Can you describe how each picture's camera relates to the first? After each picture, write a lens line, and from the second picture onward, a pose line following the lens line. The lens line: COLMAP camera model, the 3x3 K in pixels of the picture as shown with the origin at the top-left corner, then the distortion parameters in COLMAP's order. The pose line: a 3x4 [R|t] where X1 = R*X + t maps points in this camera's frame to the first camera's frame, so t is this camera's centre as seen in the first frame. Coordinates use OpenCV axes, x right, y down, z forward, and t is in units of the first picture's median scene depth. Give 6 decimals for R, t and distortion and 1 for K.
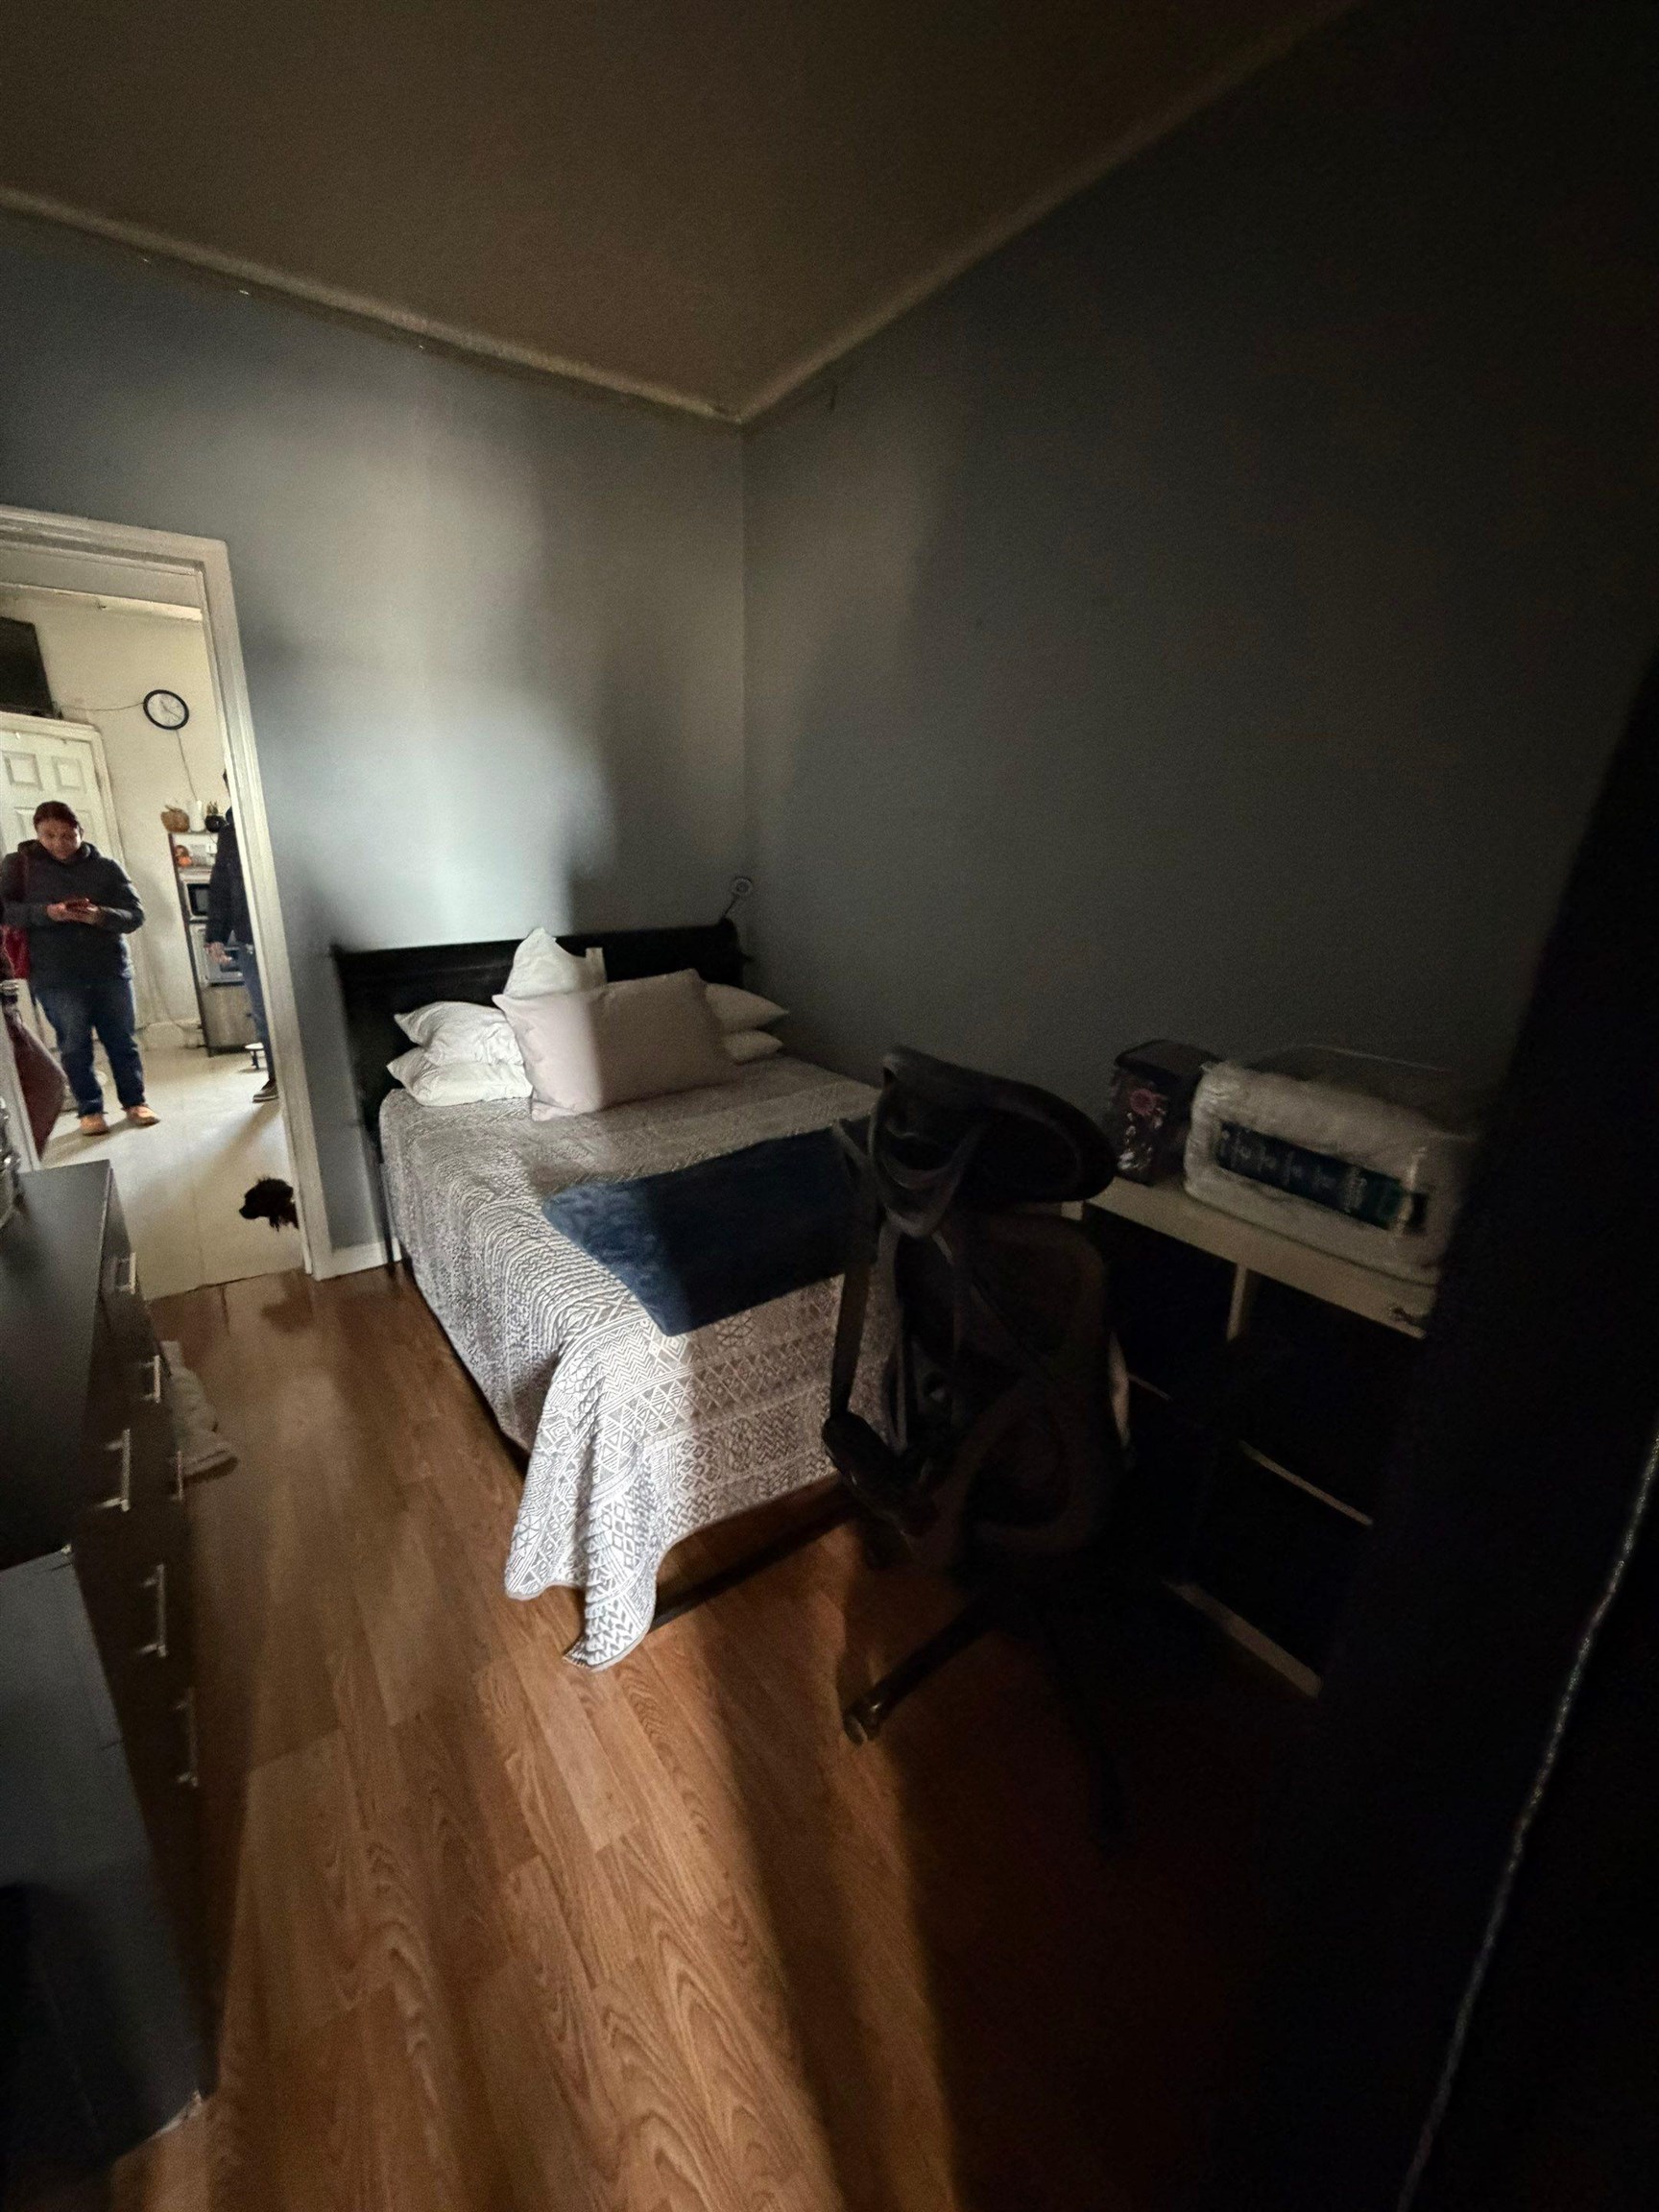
lens RADIAL K [[881.9, 0, 835.8], [0, 881.9, 1098.0], [0, 0, 1]] dist [-0.000391, -0.000418]
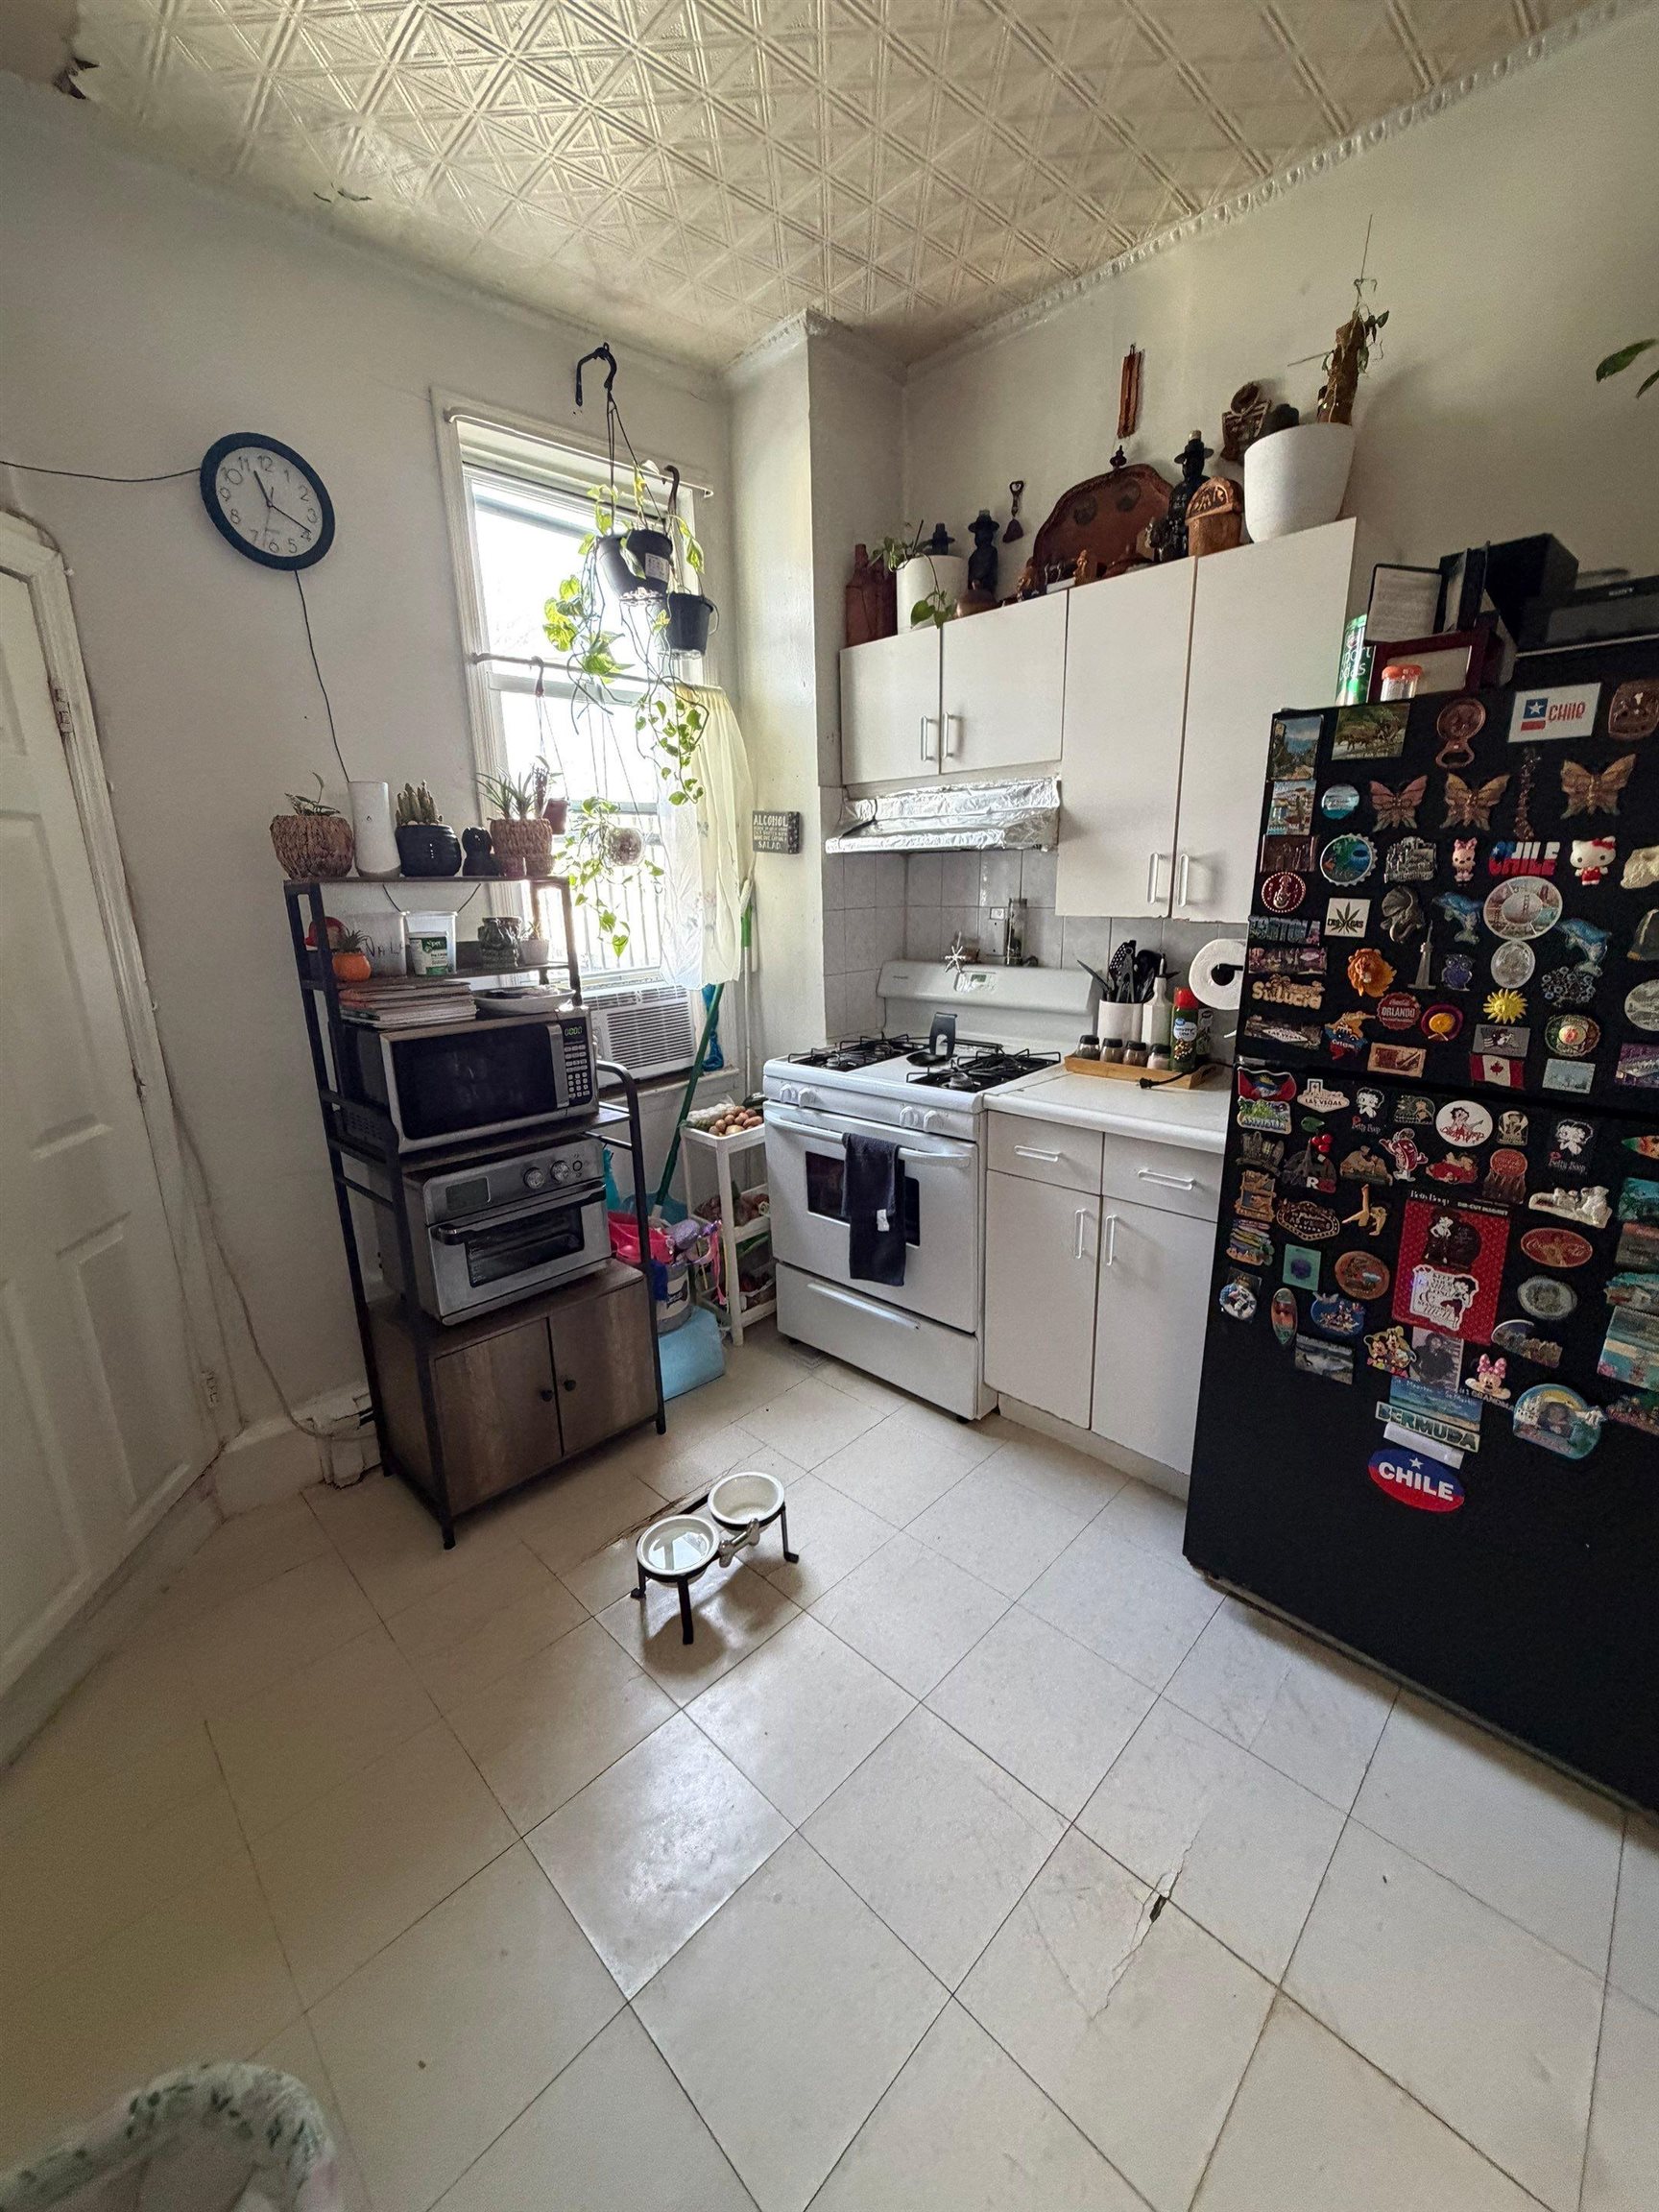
lens RADIAL K [[881.9, 0, 835.8], [0, 881.9, 1098.0], [0, 0, 1]] dist [-0.000391, -0.000418]
pose [[0.988812, -0.064246, 0.134620, -0.610863], [0.068449, 0.997294, -0.026819, -0.199830], [-0.132533, 0.035733, 0.990534, 0.658699]]
